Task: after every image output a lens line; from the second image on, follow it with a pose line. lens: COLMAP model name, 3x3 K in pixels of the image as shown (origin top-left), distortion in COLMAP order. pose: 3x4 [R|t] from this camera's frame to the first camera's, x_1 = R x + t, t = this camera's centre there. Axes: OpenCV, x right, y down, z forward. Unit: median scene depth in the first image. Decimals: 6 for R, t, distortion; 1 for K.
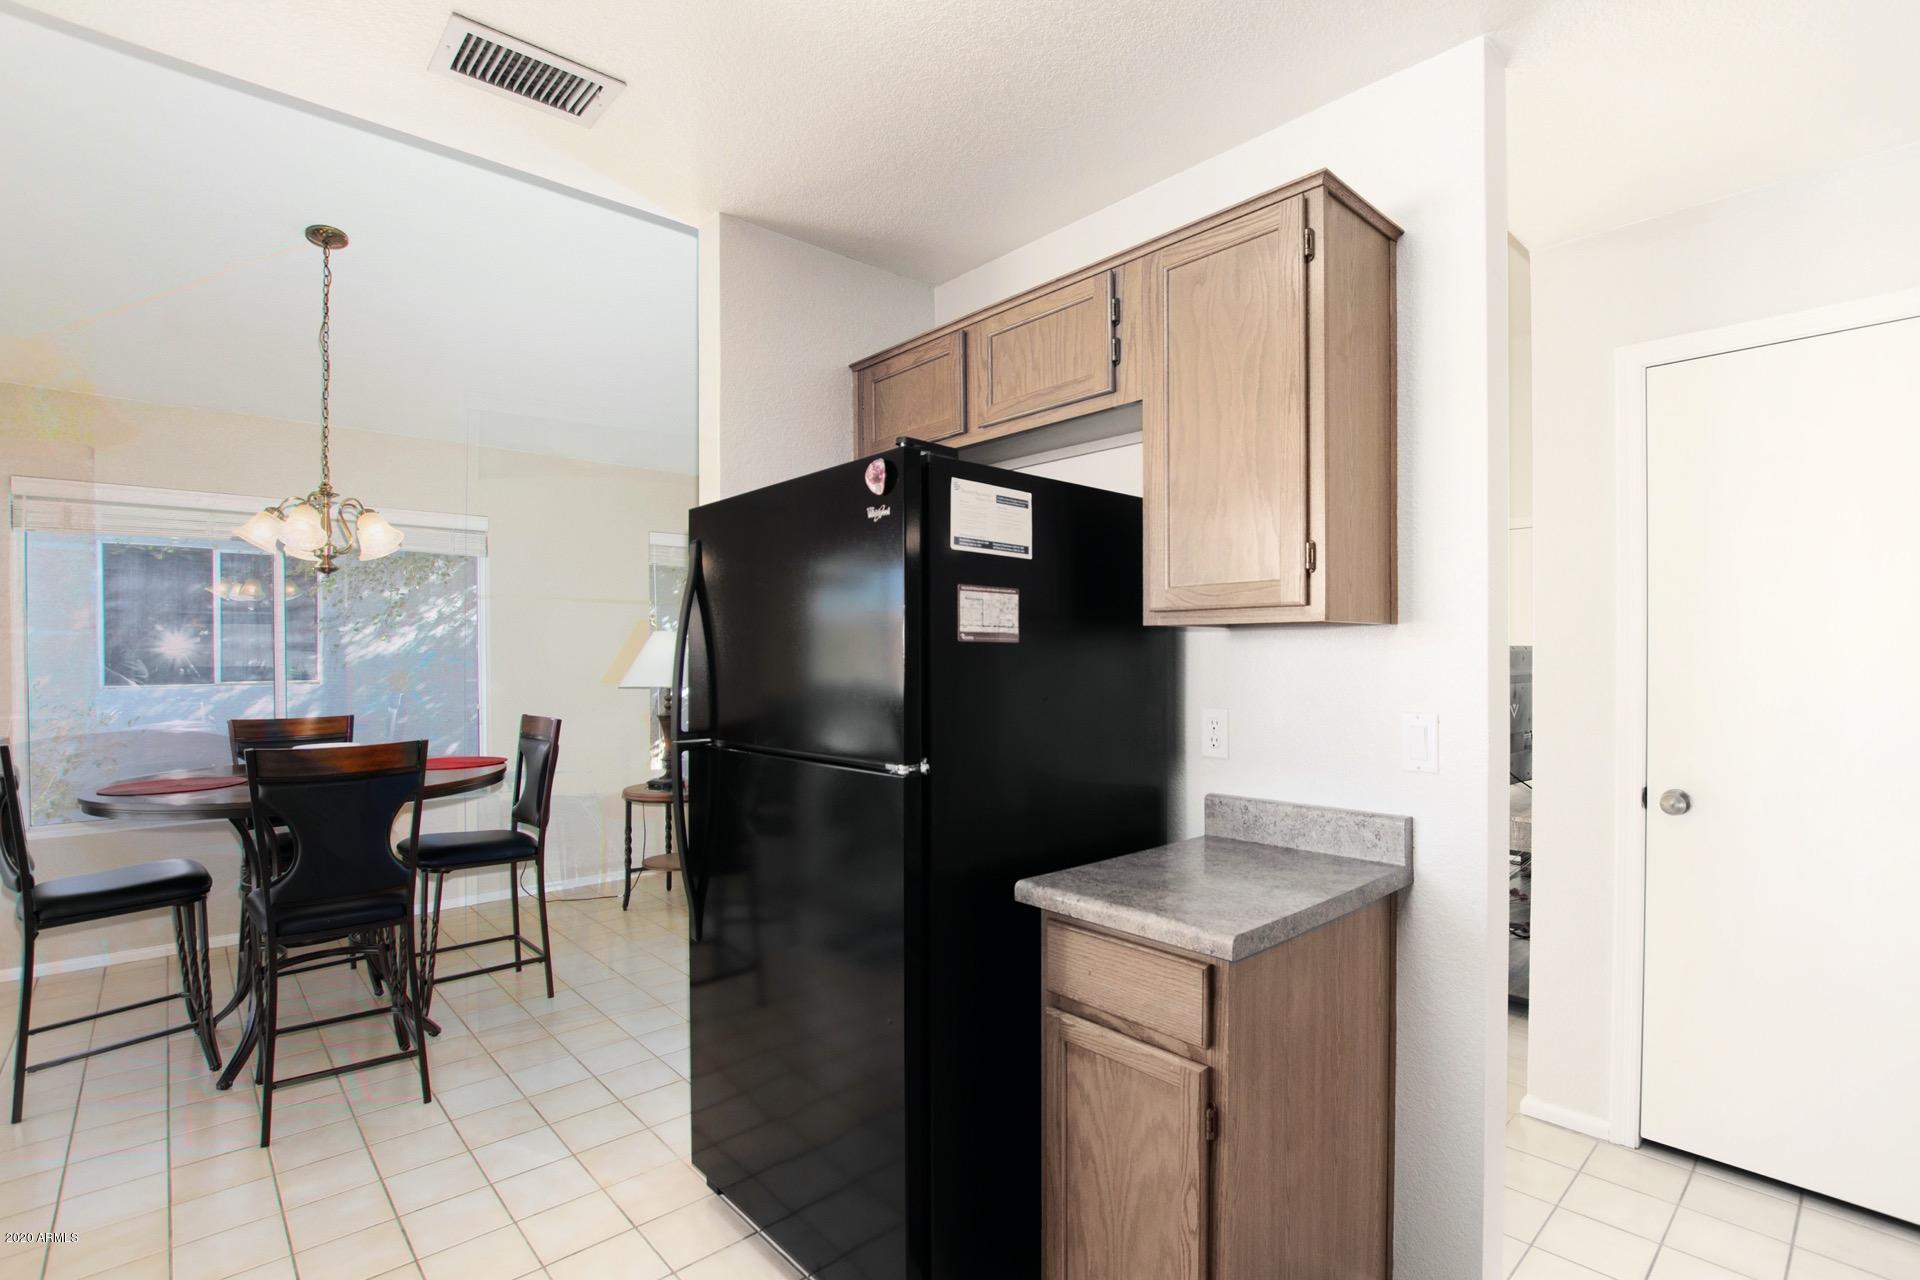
lens RADIAL K [[891.4, 0, 964.4], [0, 891.4, 644.7], [0, 0, 1]] dist [-0.000594, -0.000006]
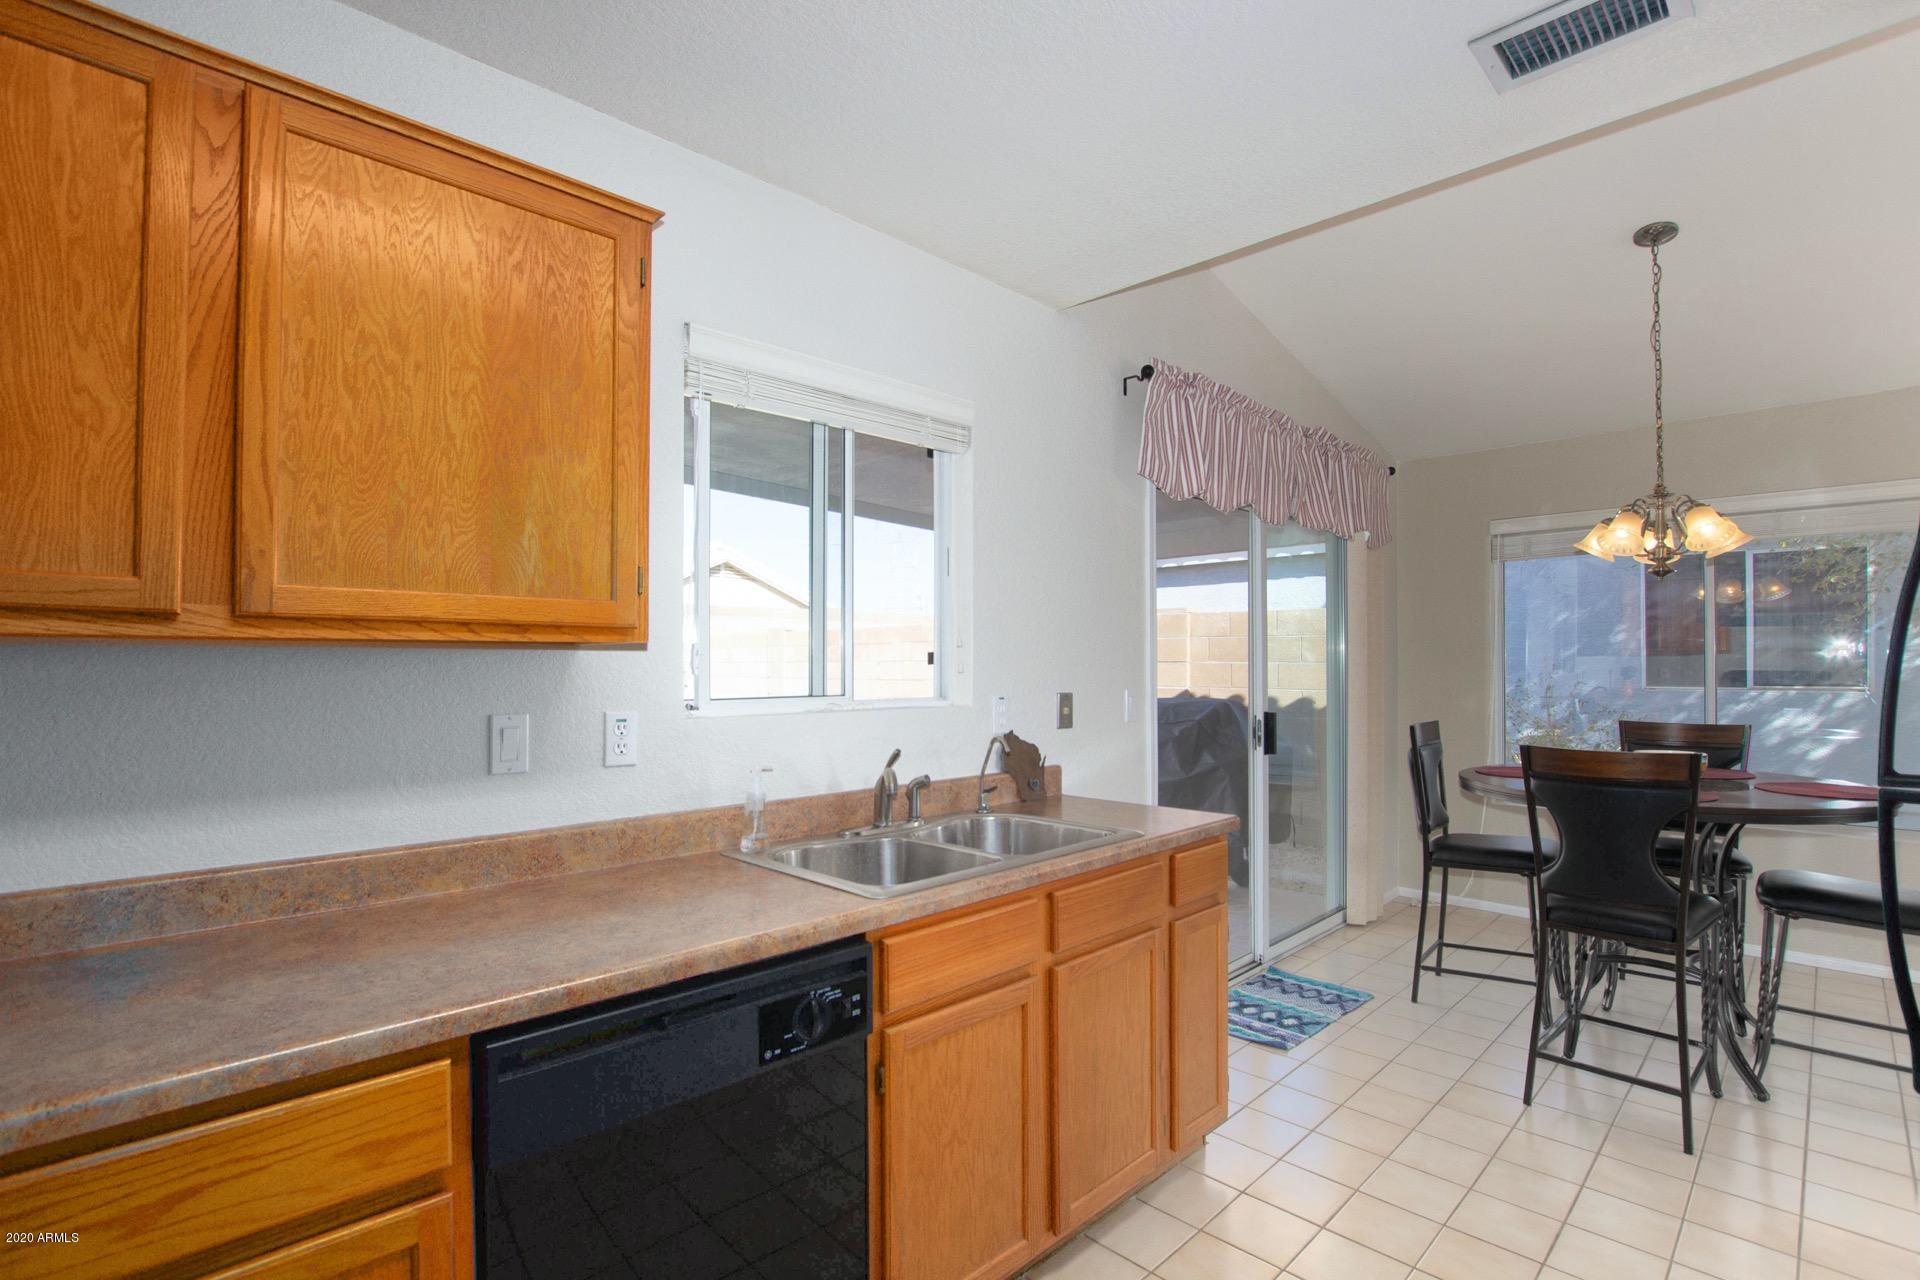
lens RADIAL K [[909.3, 0, 960.0], [0, 909.3, 640.0], [0, 0, 1]] dist [-0.031593, -0.000254]
pose [[0.054166, -0.020069, -0.998330, 0.218293], [0.011571, 0.999743, -0.019470, 0.000105], [0.998465, -0.010497, 0.054384, 0.181322]]
